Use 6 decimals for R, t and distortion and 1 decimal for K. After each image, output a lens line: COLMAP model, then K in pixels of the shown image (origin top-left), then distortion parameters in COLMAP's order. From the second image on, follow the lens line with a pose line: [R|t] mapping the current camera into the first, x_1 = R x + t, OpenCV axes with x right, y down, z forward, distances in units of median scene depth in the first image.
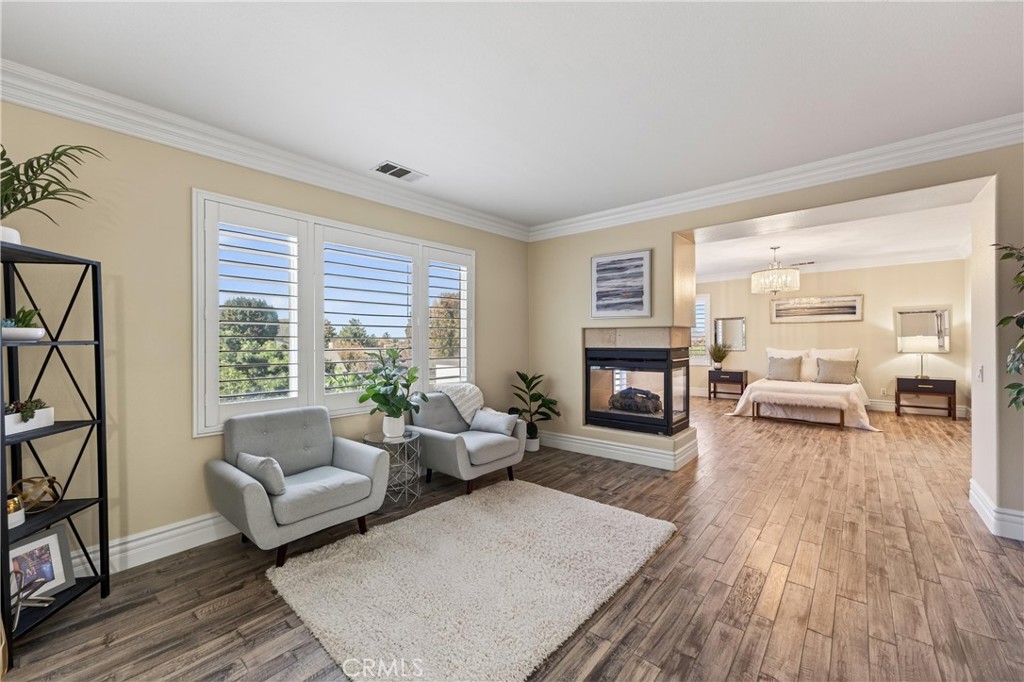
lens RADIAL K [[409.5, 0, 503.4], [0, 409.5, 342.6], [0, 0, 1]] dist [0.001868, 0.000540]
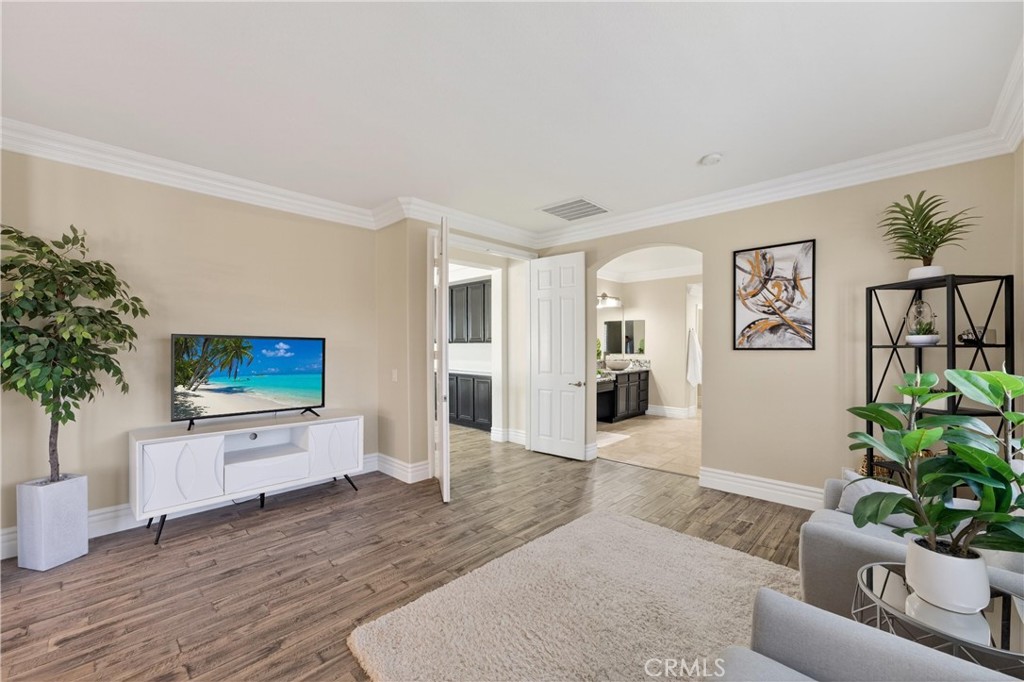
lens RADIAL K [[409.5, 0, 509.1], [0, 409.5, 345.0], [0, 0, 1]] dist [0.001868, 0.000540]
pose [[-0.998923, 0.009217, 0.045483, 0.190671], [0.009559, 0.999927, 0.007327, -0.027139], [-0.045412, 0.007754, -0.998938, 2.420542]]
